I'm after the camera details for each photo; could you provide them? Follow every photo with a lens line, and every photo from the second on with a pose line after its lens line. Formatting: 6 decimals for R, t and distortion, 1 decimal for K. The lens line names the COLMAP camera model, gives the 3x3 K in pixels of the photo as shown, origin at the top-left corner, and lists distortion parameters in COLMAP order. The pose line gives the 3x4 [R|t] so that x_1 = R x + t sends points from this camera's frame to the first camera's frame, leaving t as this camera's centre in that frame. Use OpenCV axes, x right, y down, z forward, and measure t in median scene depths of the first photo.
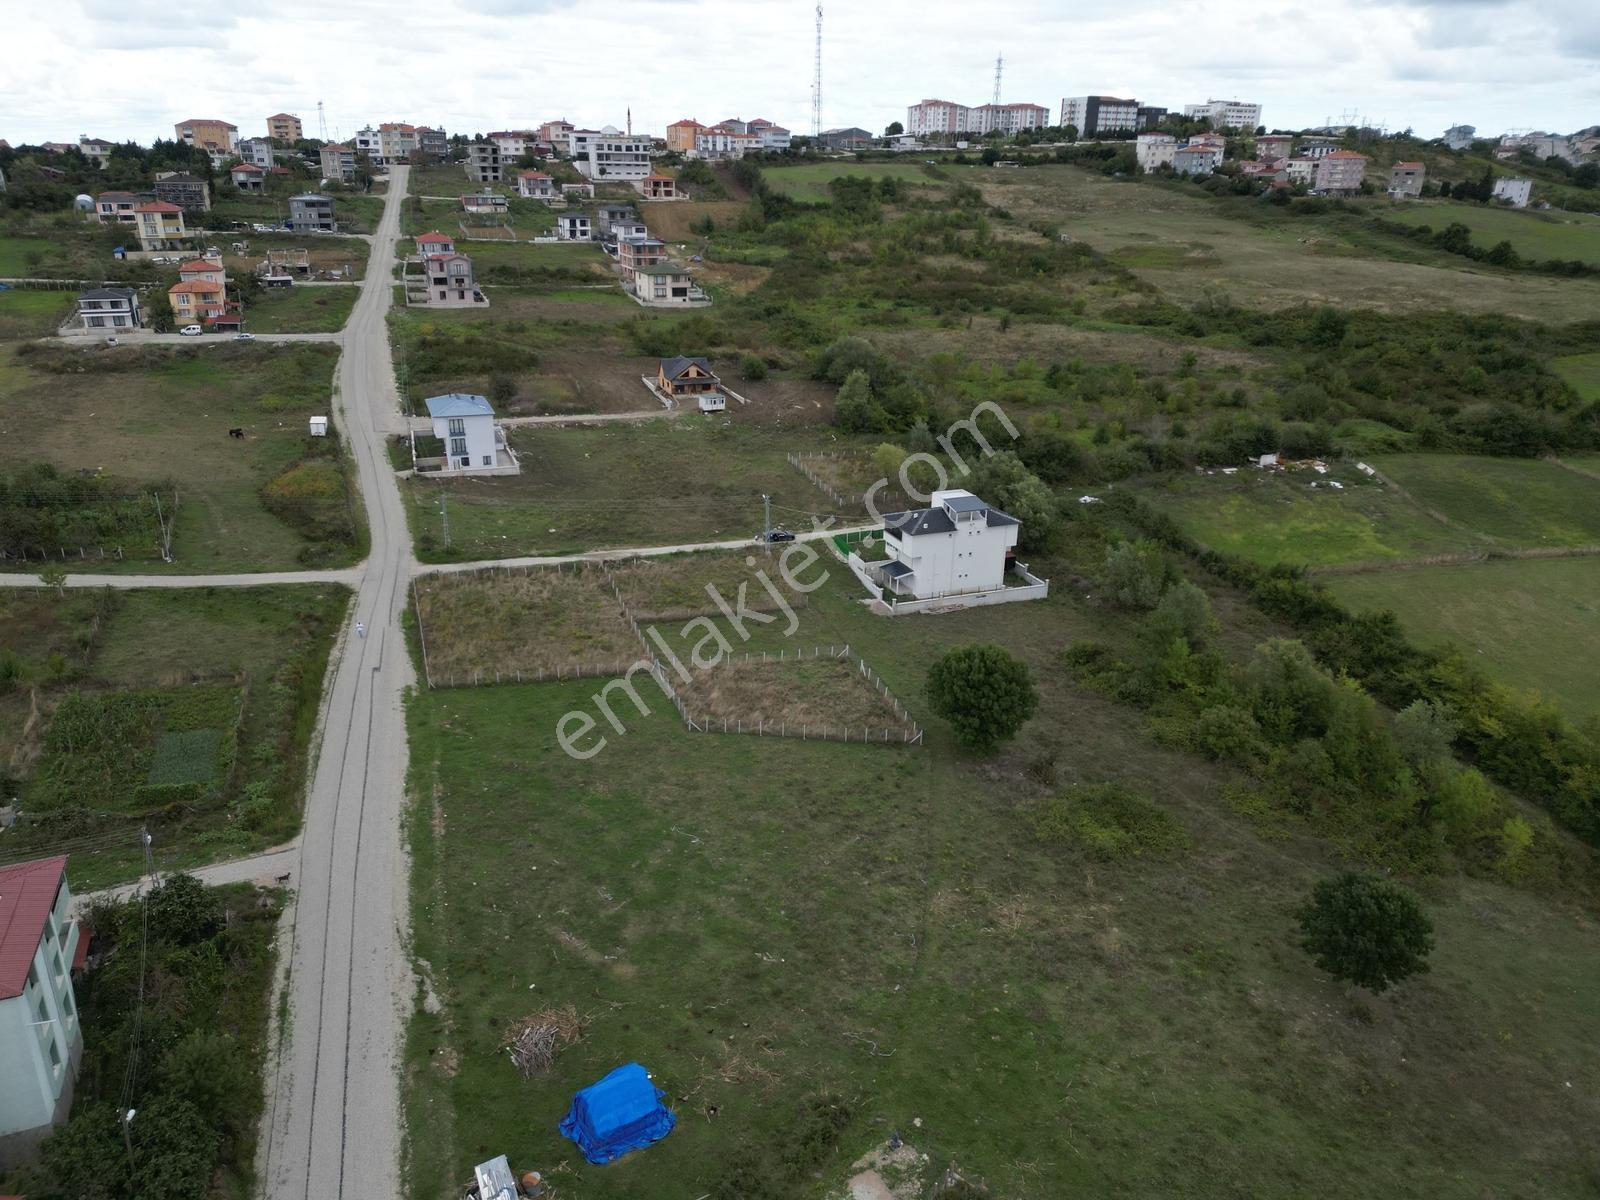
lens RADIAL K [[1109.4, 0, 795.5], [0, 1109.4, 606.2], [0, 0, 1]] dist [0.072735, -0.067784]
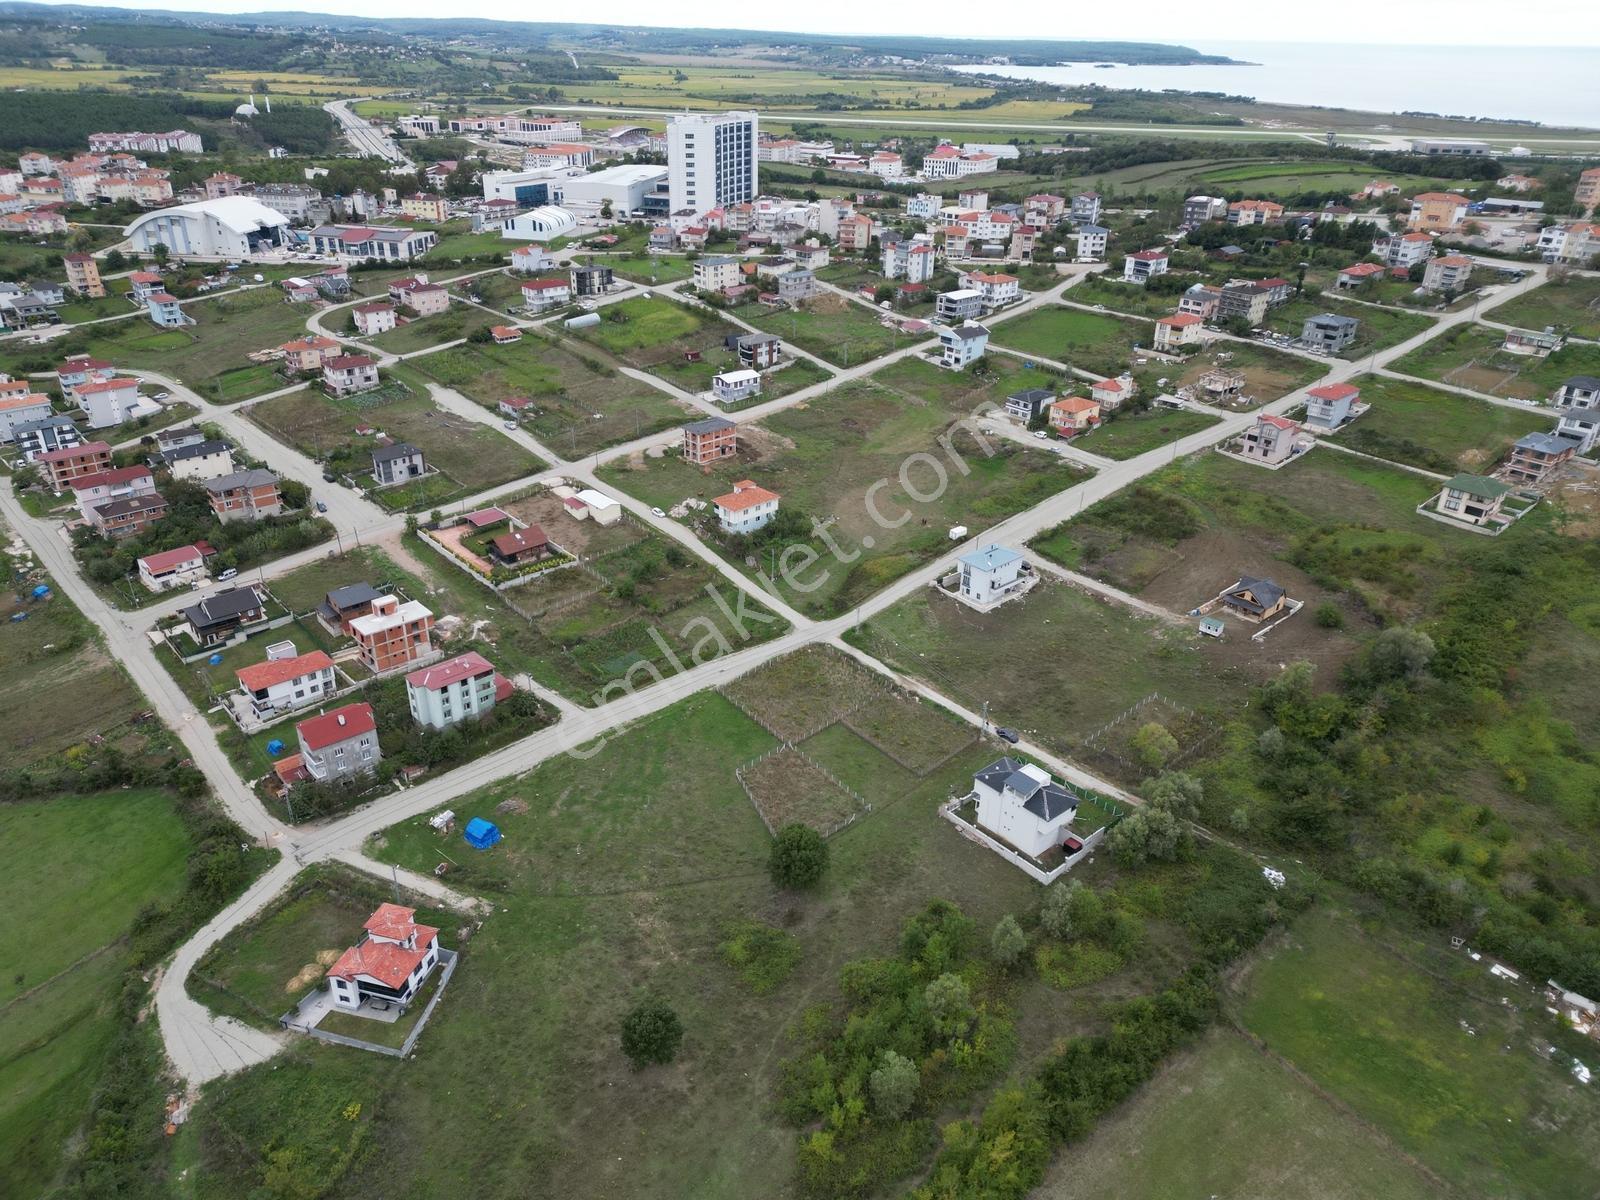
lens RADIAL K [[1112.8, 0, 796.8], [0, 1112.8, 600.9], [0, 0, 1]] dist [0.072764, -0.070792]
pose [[0.346517, 0.422655, -0.837430, 0.662295], [-0.360845, 0.884105, 0.296899, -0.355751], [0.865862, 0.199302, 0.458870, 0.073464]]
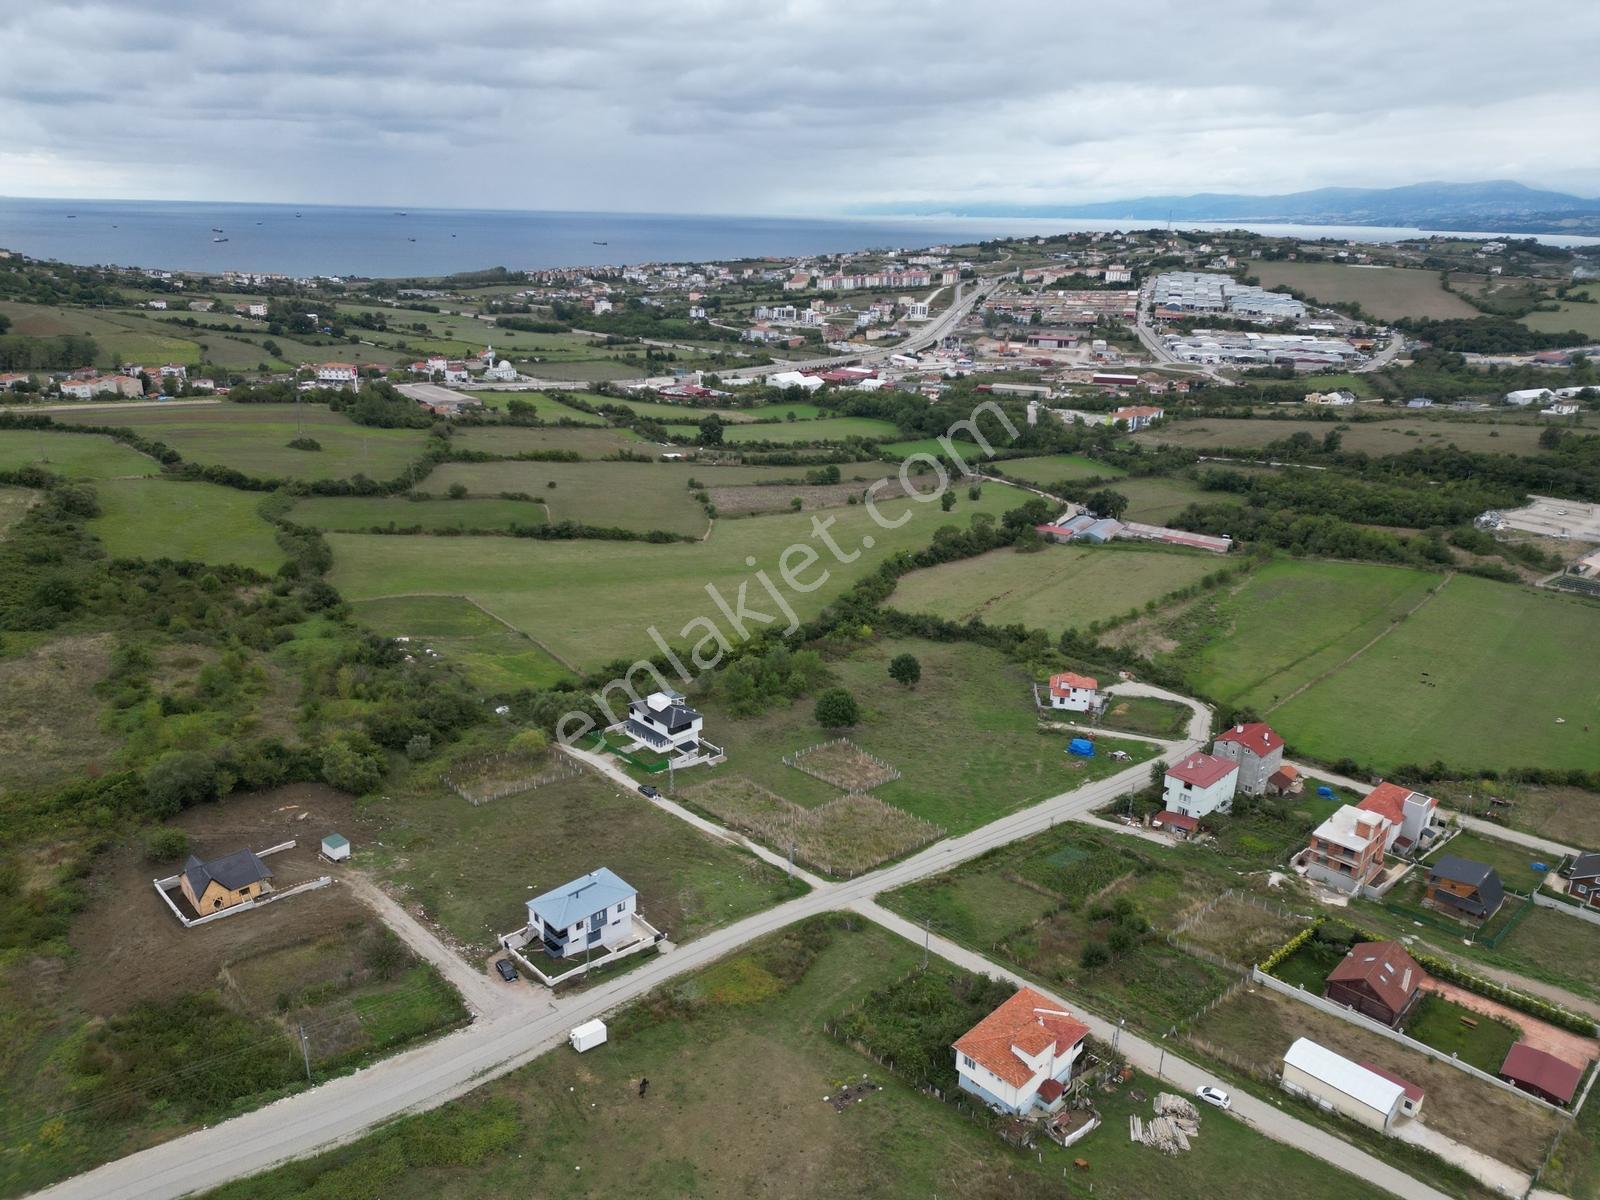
lens RADIAL K [[1104.2, 0, 794.4], [0, 1104.2, 615.0], [0, 0, 1]] dist [0.080023, -0.078805]
pose [[-0.376418, -0.337711, 0.862705, -0.829351], [0.320672, 0.826141, 0.463315, -0.568791], [-0.869183, 0.451046, -0.202680, 0.691645]]
